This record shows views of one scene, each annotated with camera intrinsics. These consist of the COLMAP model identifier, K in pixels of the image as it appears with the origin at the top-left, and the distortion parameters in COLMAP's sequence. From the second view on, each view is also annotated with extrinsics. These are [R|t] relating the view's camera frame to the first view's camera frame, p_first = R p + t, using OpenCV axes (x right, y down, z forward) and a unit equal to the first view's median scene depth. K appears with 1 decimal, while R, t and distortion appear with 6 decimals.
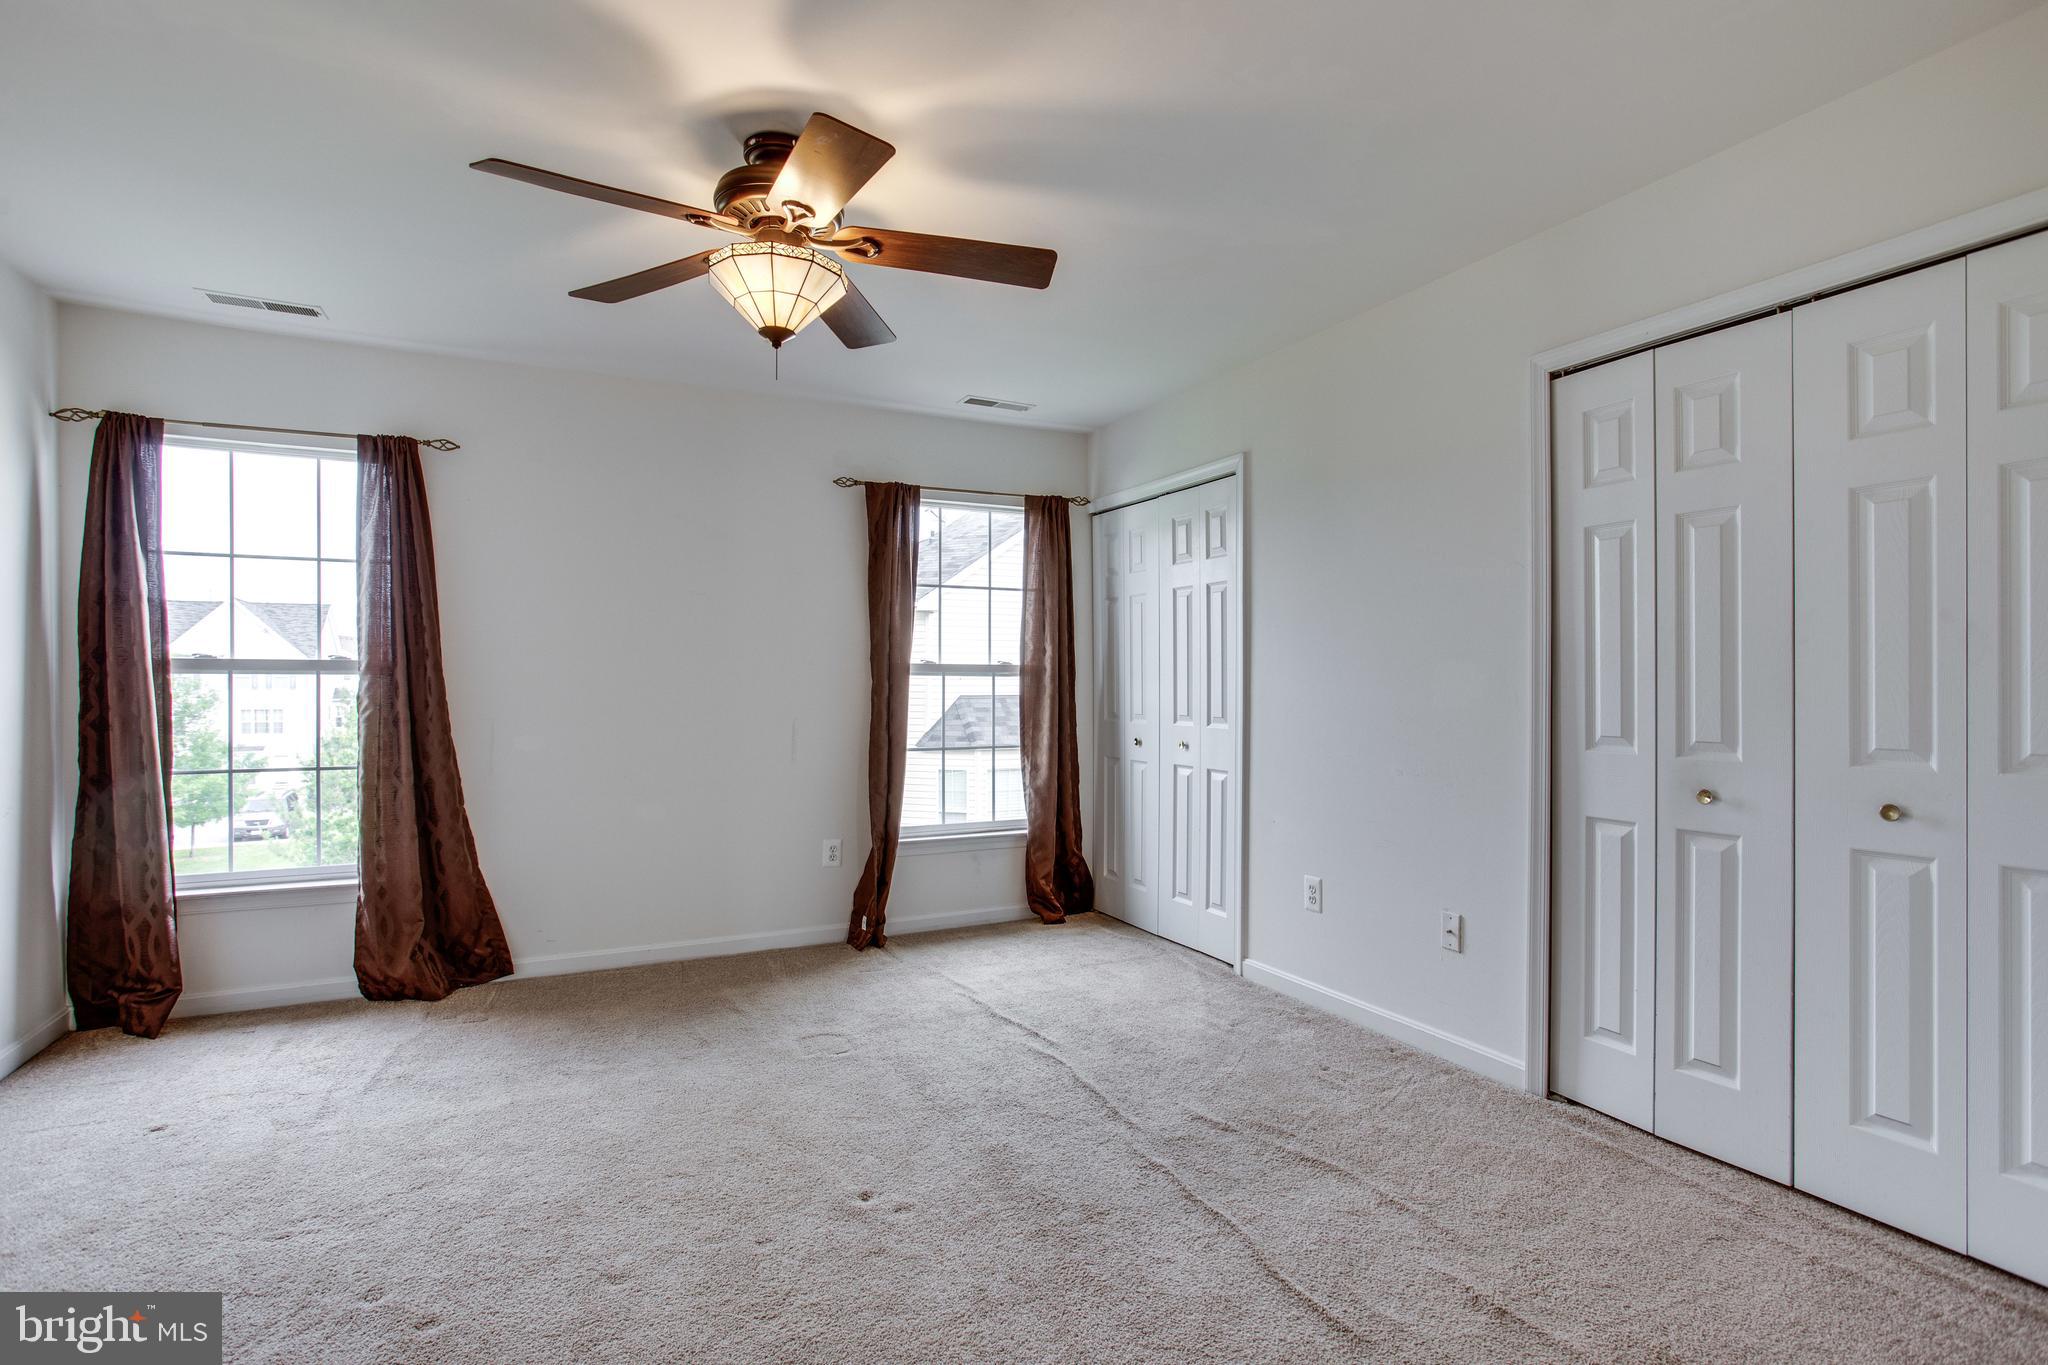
lens RADIAL K [[1007.2, 0, 1026.9], [0, 1007.2, 664.3], [0, 0, 1]] dist [-0.043926, 0.029644]
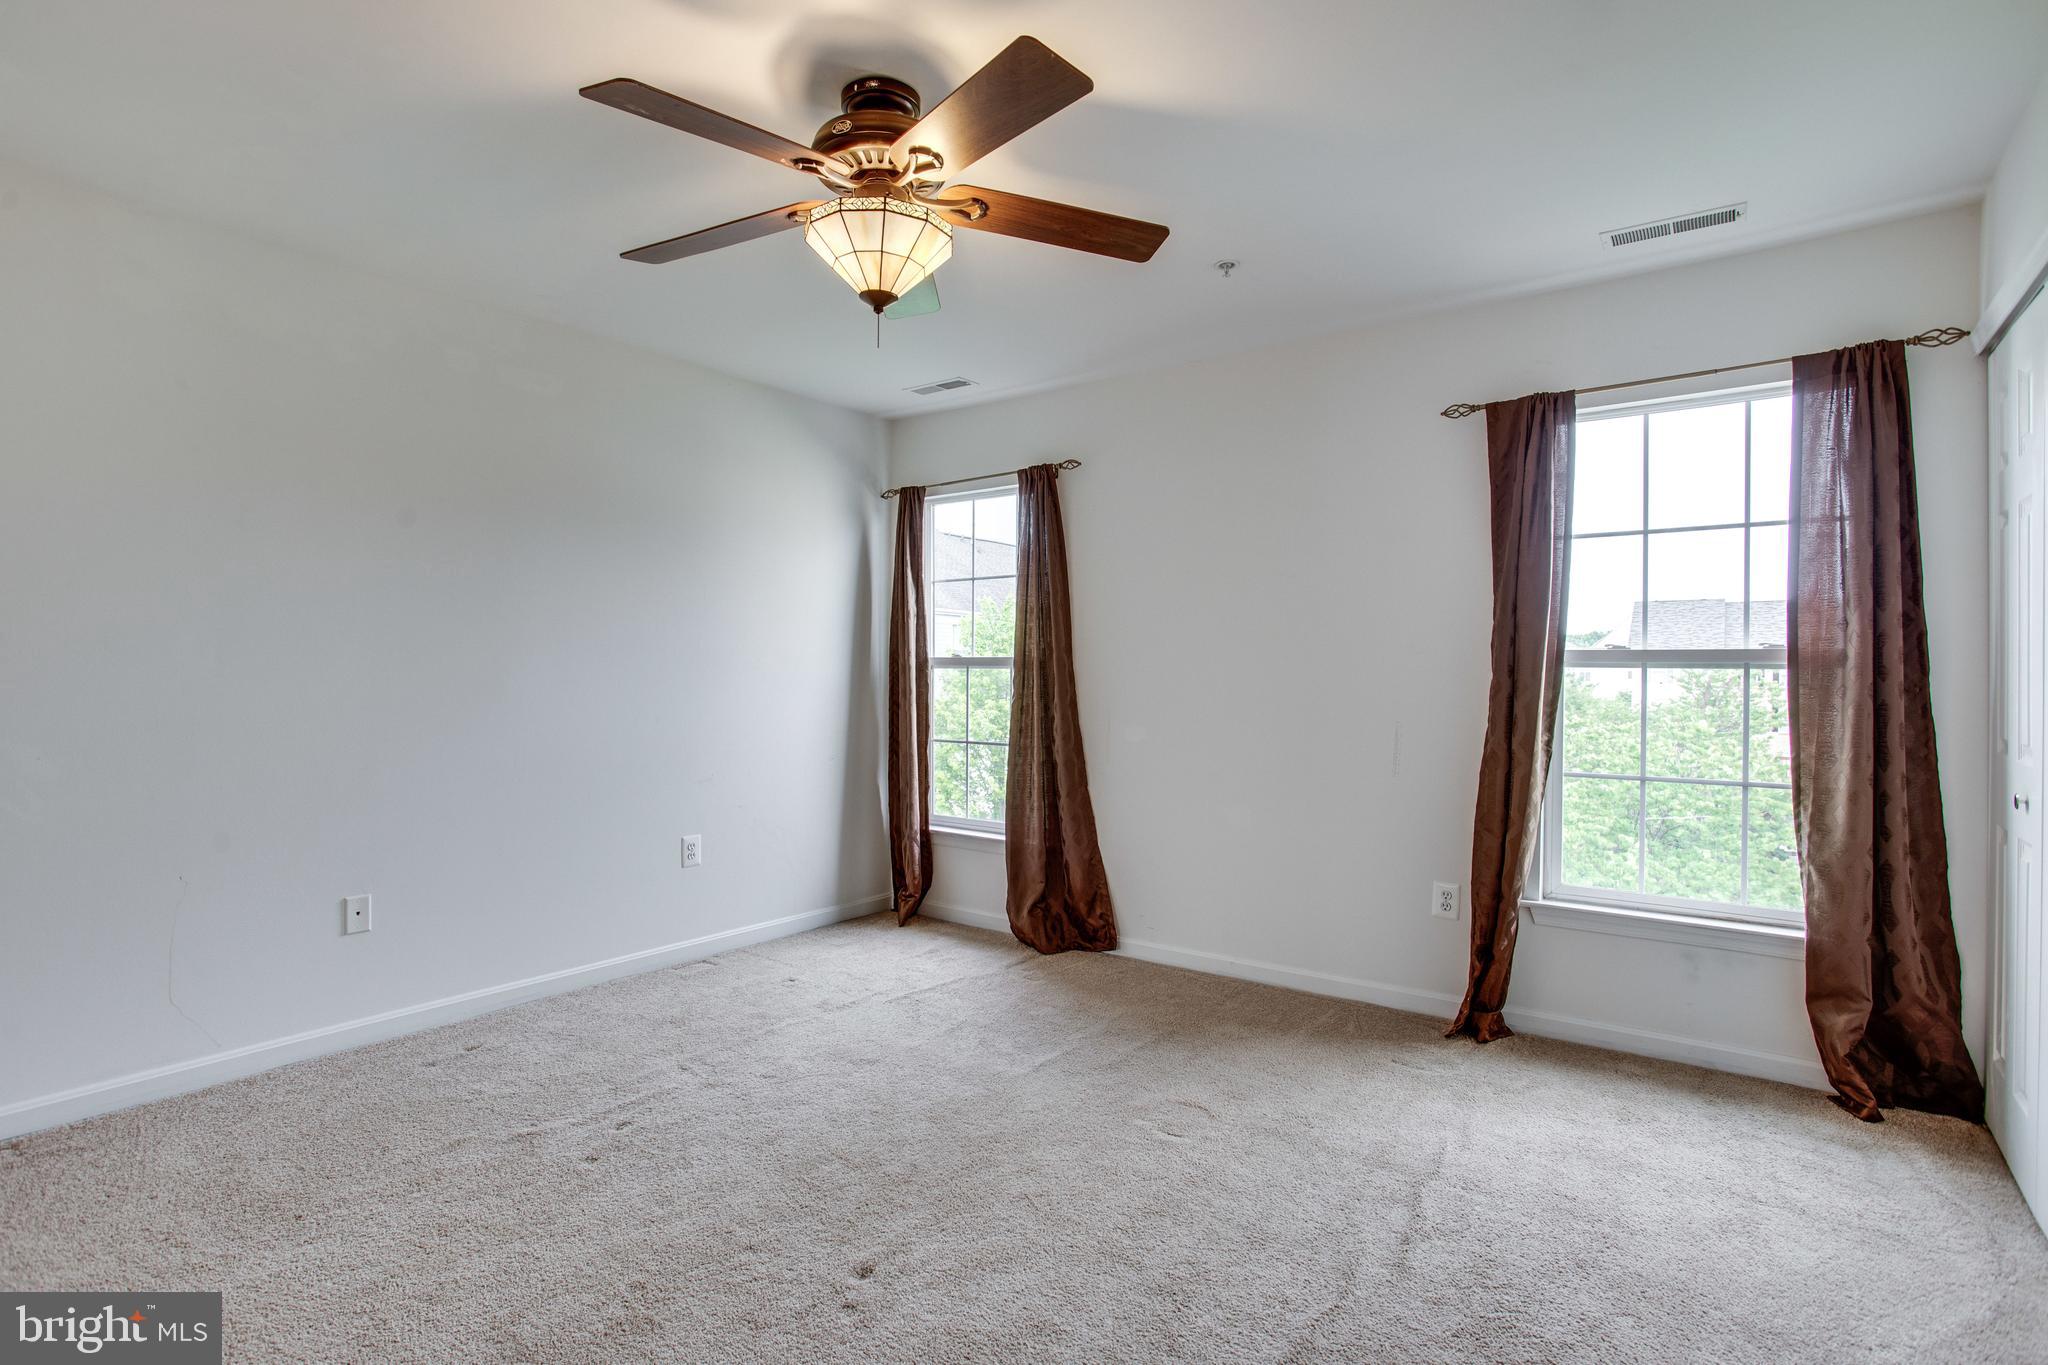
lens RADIAL K [[993.6, 0, 1022.2], [0, 993.6, 658.6], [0, 0, 1]] dist [-0.057388, 0.043443]
pose [[0.445270, -0.012513, -0.895309, 0.412714], [0.011506, 0.999900, -0.008253, 0.008228], [0.895322, -0.006627, 0.445369, 0.470946]]
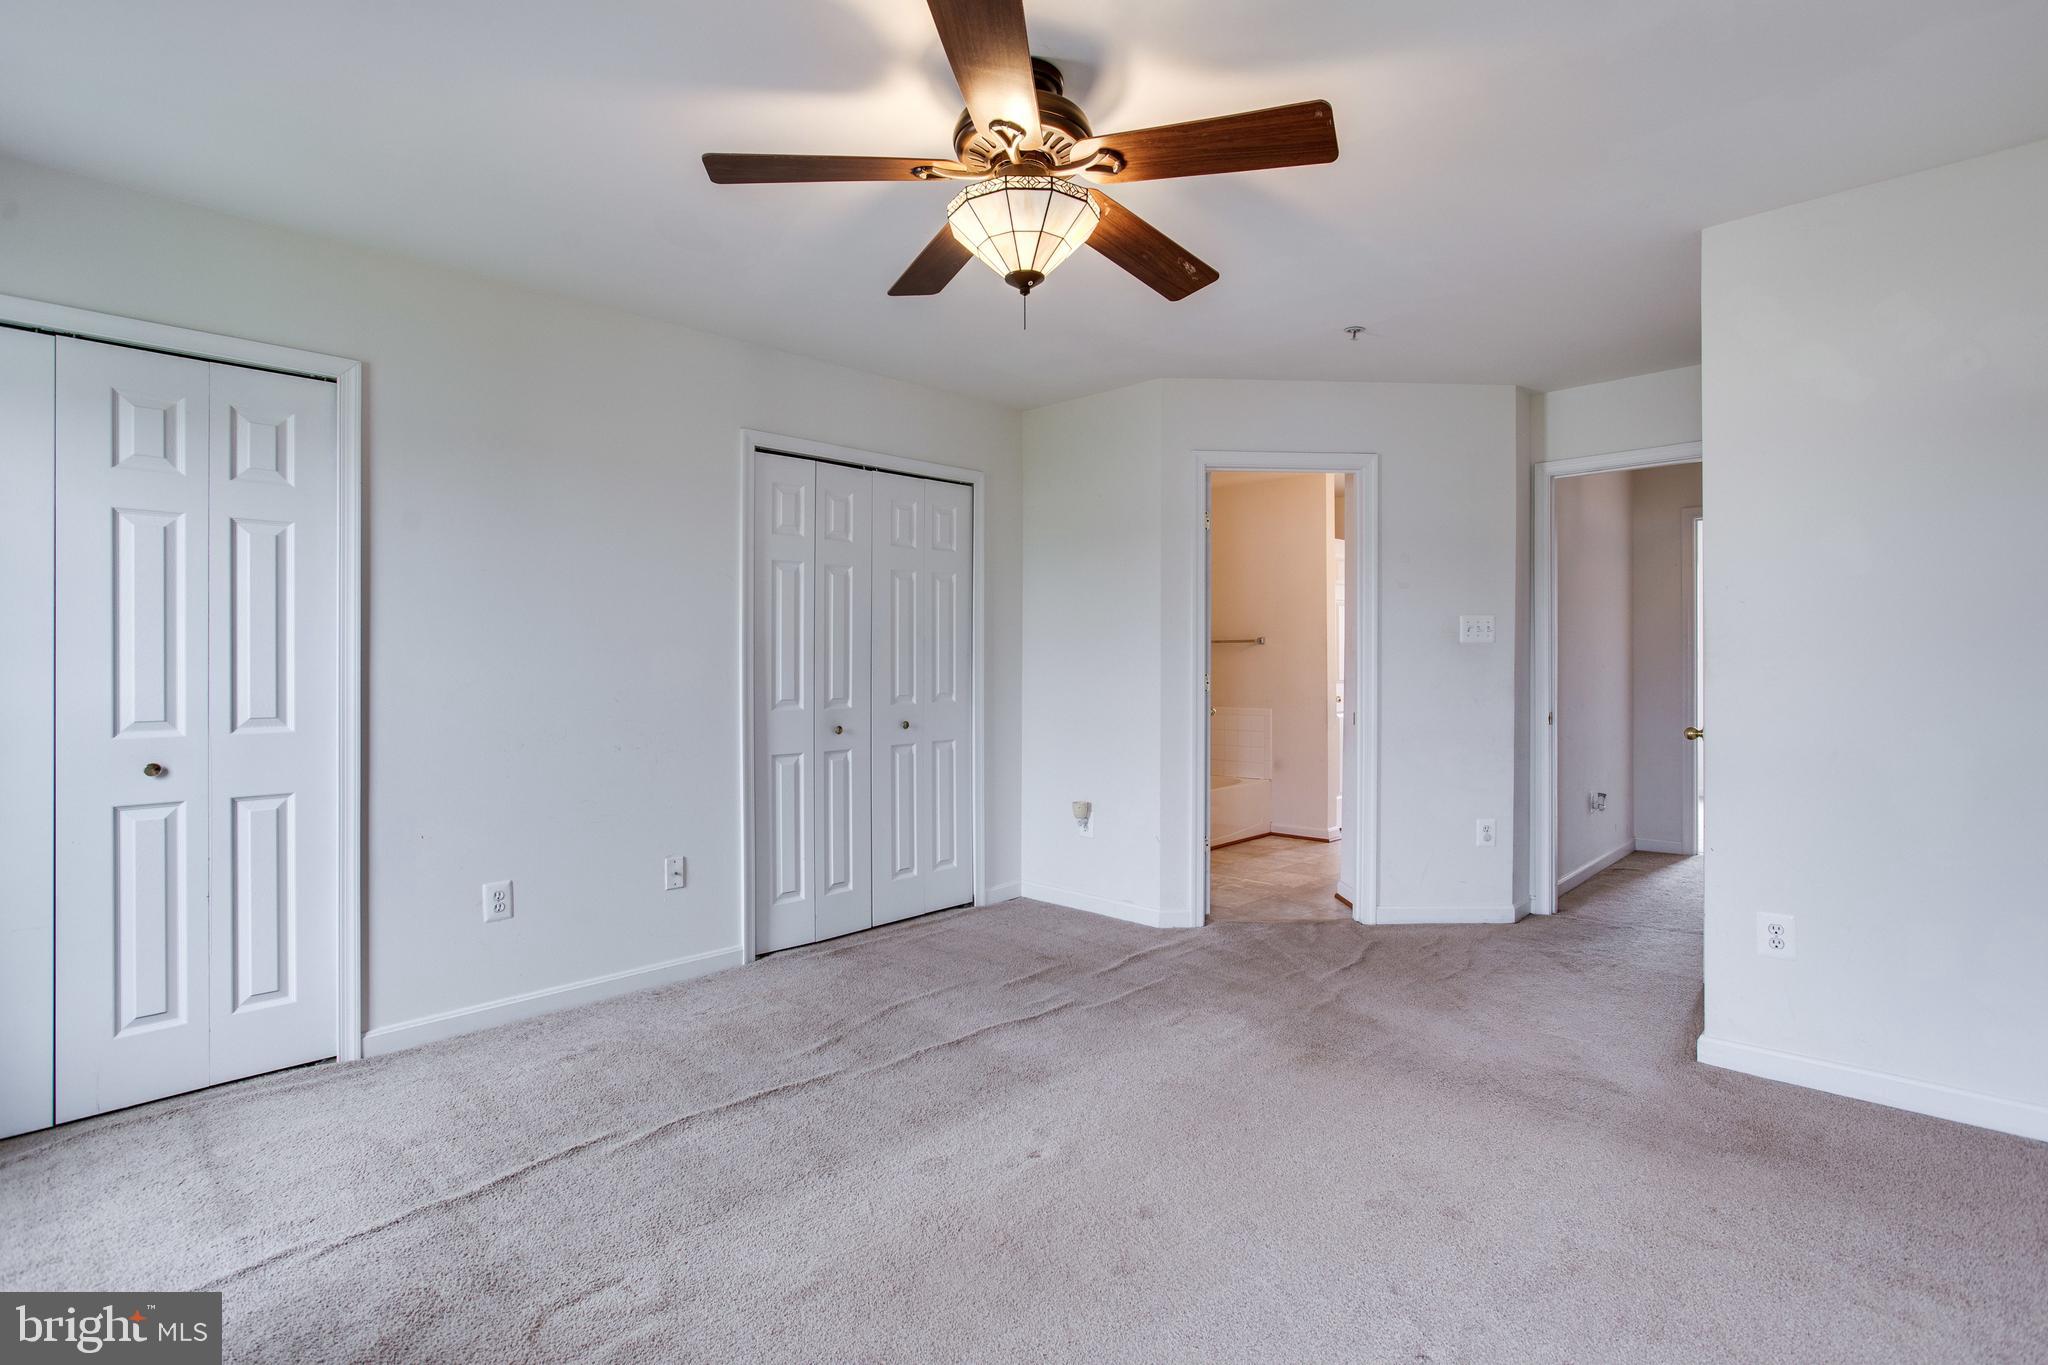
lens RADIAL K [[978.1, 0, 1074.9], [0, 978.1, 650.1], [0, 0, 1]] dist [0.021673, 0.000280]
pose [[-0.349170, 0.001474, 0.937058, -0.731563], [-0.022105, 0.999708, -0.009810, 0.001362], [-0.936798, -0.024139, -0.349036, 0.839438]]
